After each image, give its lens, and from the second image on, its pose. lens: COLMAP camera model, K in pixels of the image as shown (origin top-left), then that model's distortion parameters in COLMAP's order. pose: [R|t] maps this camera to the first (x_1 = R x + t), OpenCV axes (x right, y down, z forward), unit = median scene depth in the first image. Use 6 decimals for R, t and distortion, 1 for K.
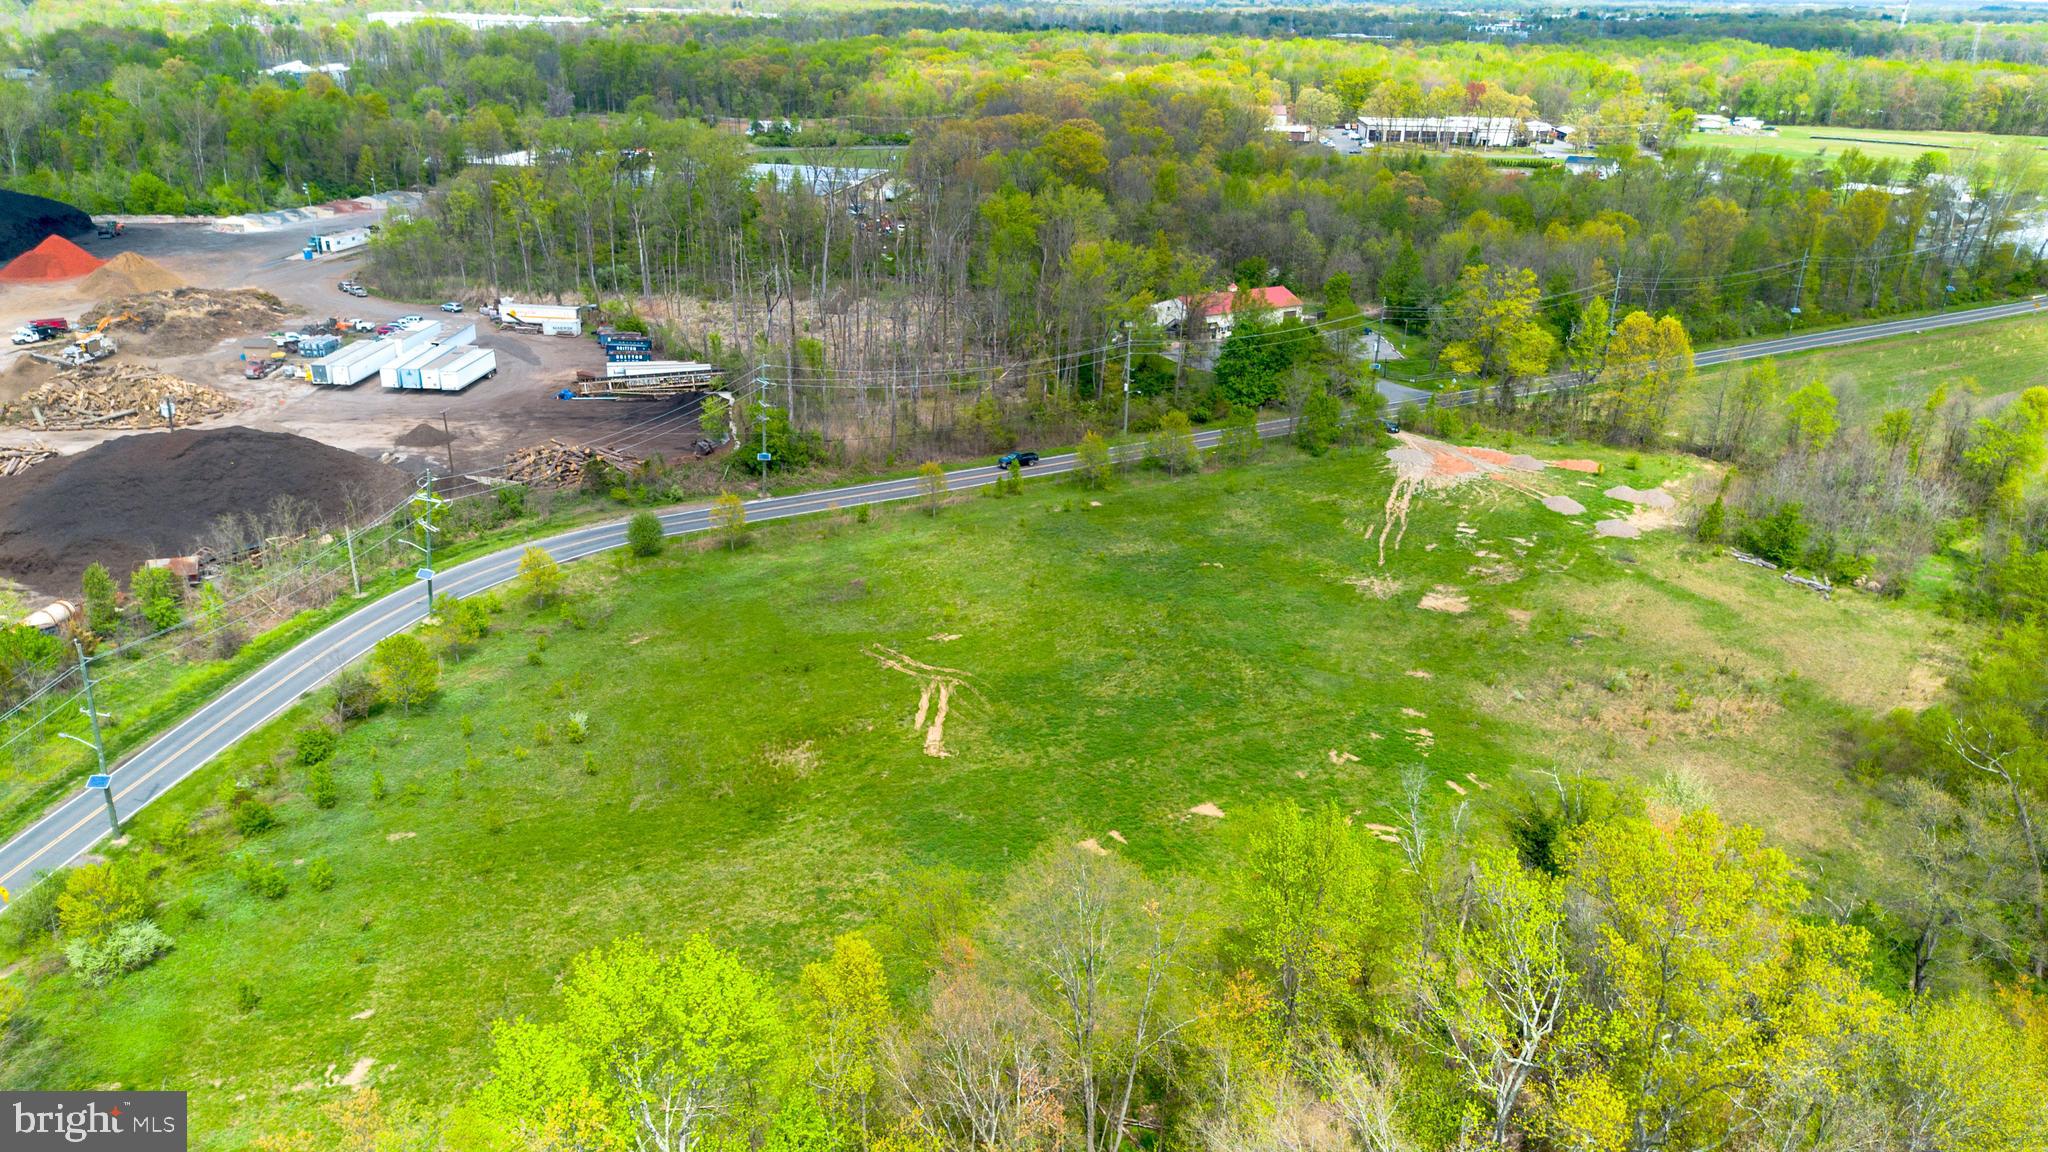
lens RADIAL K [[1444.4, 0, 1010.6], [0, 1444.4, 583.2], [0, 0, 1]] dist [0.080591, -0.073342]
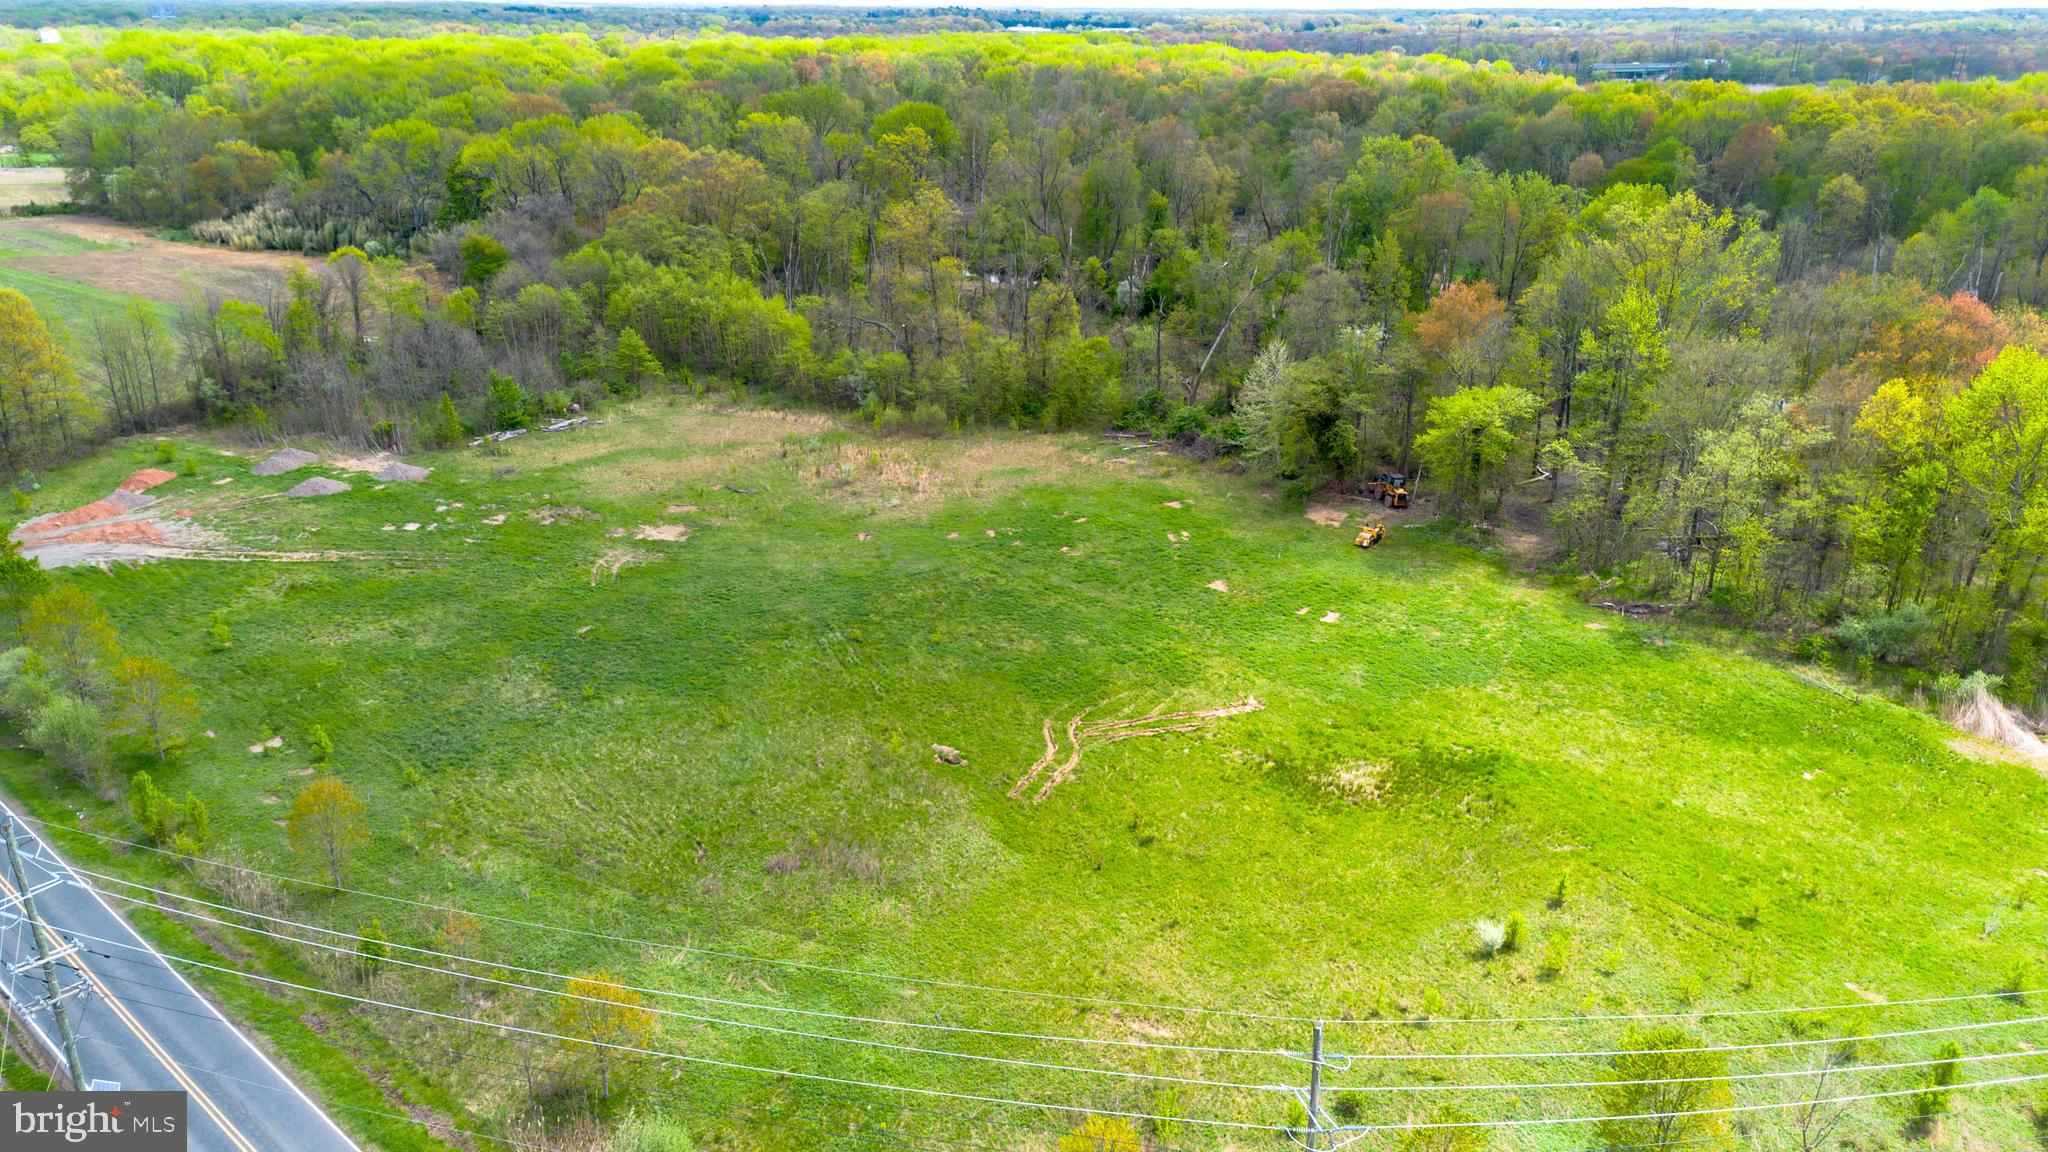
lens RADIAL K [[1444.4, 0, 1008.8], [0, 1444.4, 572.8], [0, 0, 1]] dist [0.080591, -0.073342]
pose [[-0.333301, -0.354590, 0.873599, -0.507808], [0.343964, 0.816986, 0.462842, -0.275385], [-0.877838, 0.454753, -0.150336, 0.852203]]
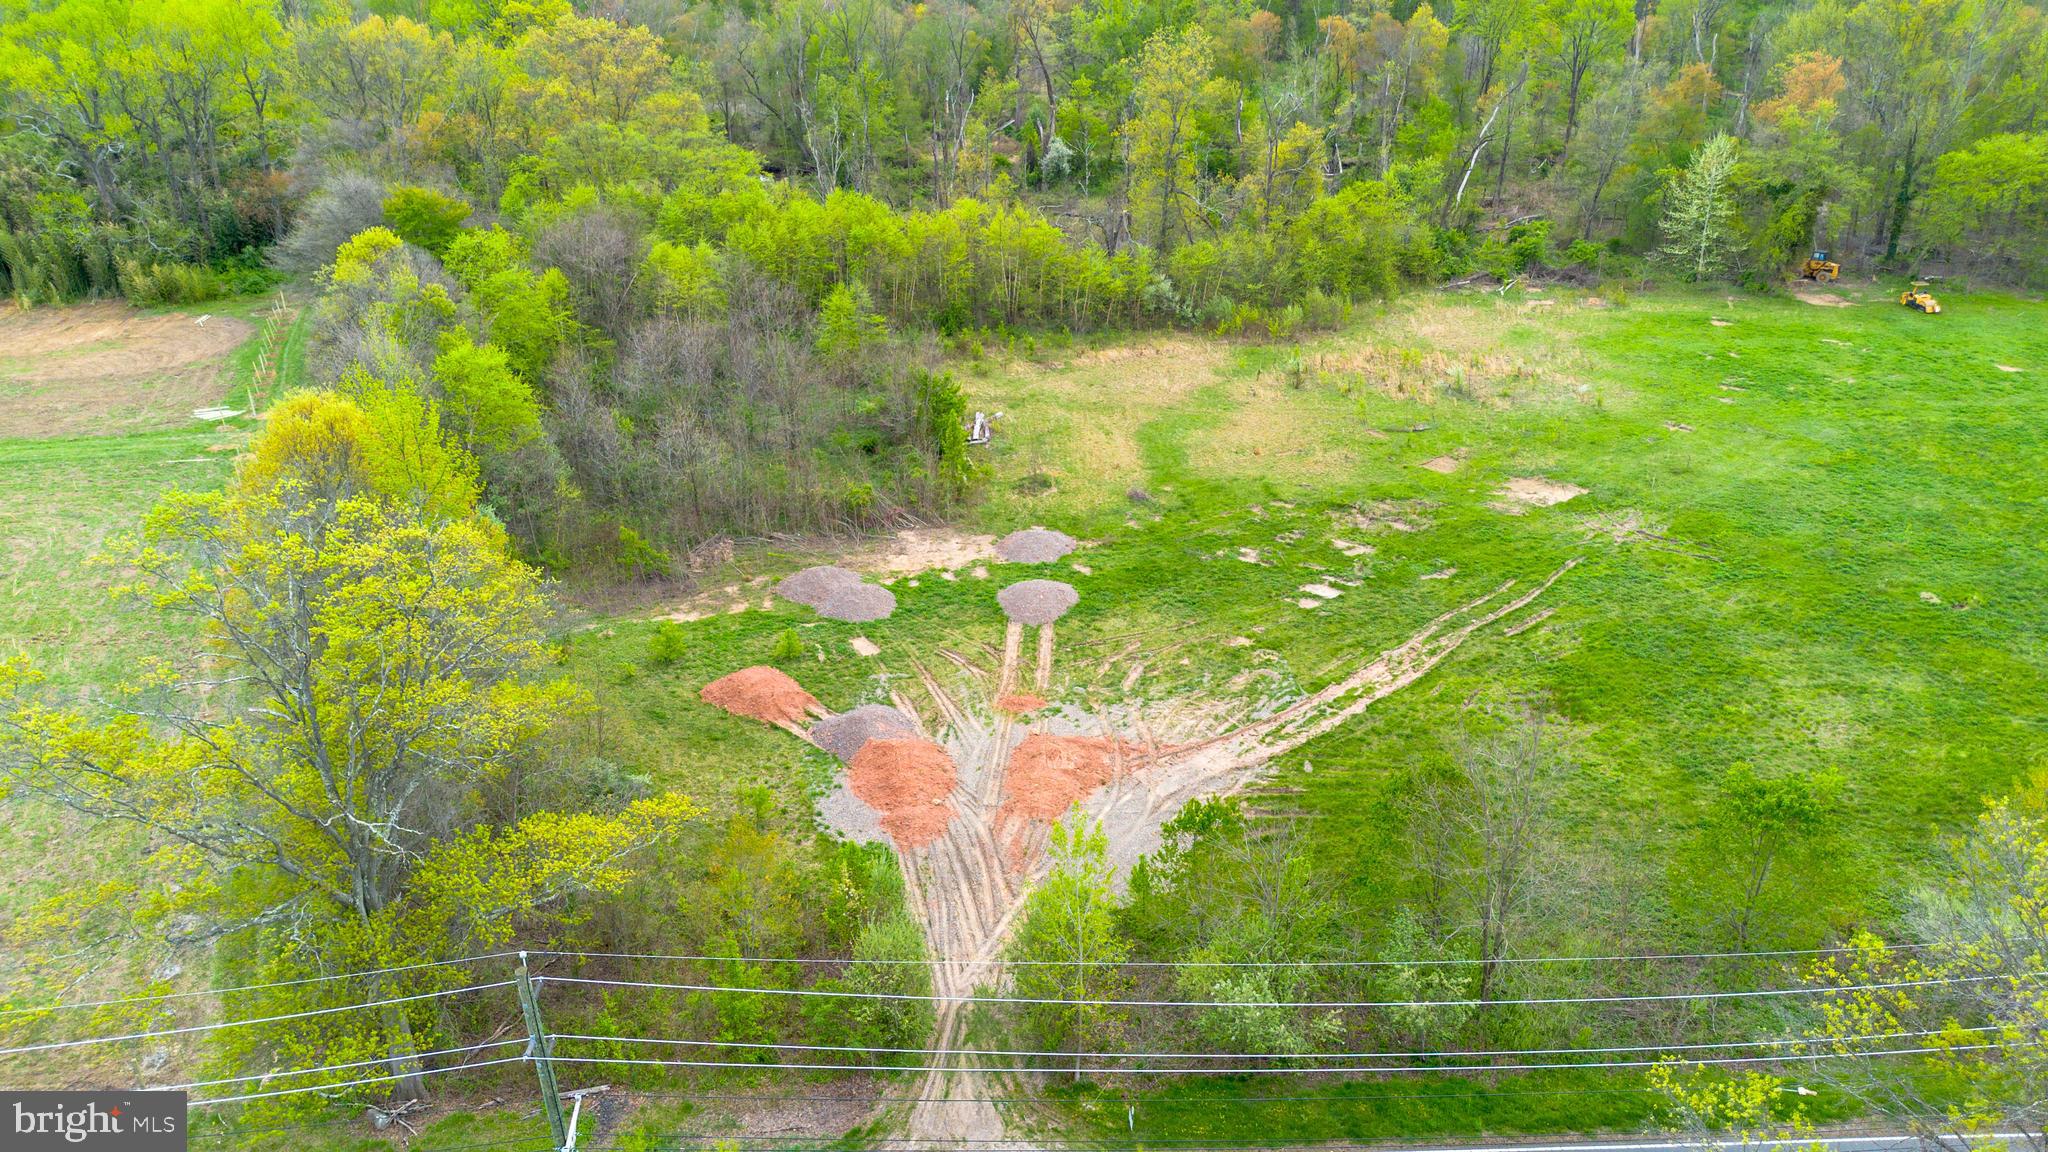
lens RADIAL K [[1444.4, 0, 1012.3], [0, 1444.4, 568.6], [0, 0, 1]] dist [0.080591, -0.073342]
pose [[-0.888115, -0.201368, 0.413162, 0.204622], [0.170357, 0.690674, 0.702814, -0.414948], [-0.426884, 0.694565, -0.579093, 1.341199]]
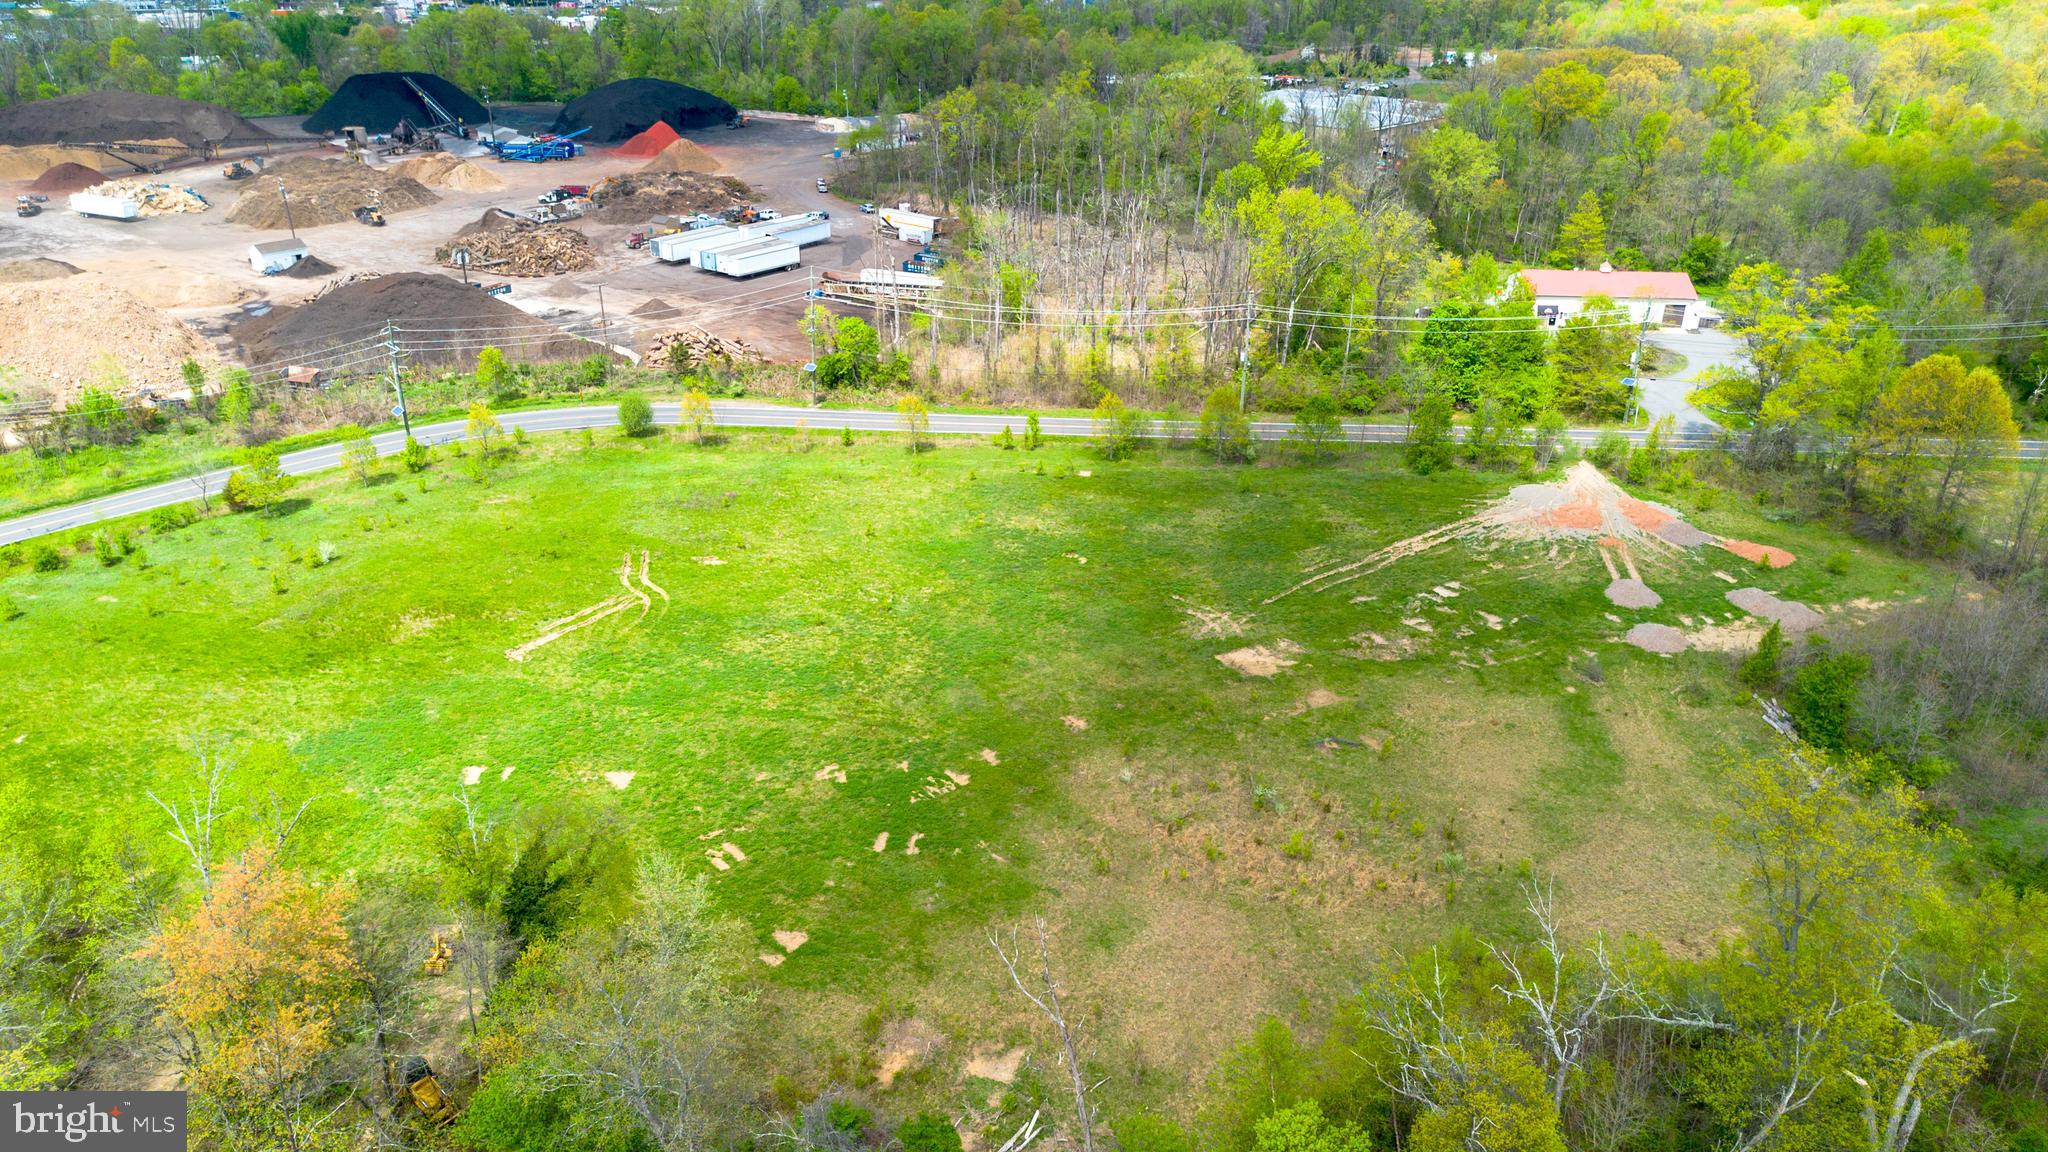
lens RADIAL K [[1444.4, 0, 1023.8], [0, 1444.4, 573.5], [0, 0, 1]] dist [0.080591, -0.073342]
pose [[0.832825, 0.221351, -0.507352, 0.524516], [-0.202561, 0.974861, 0.092813, -0.073630], [0.515142, 0.025472, 0.856726, 0.212441]]
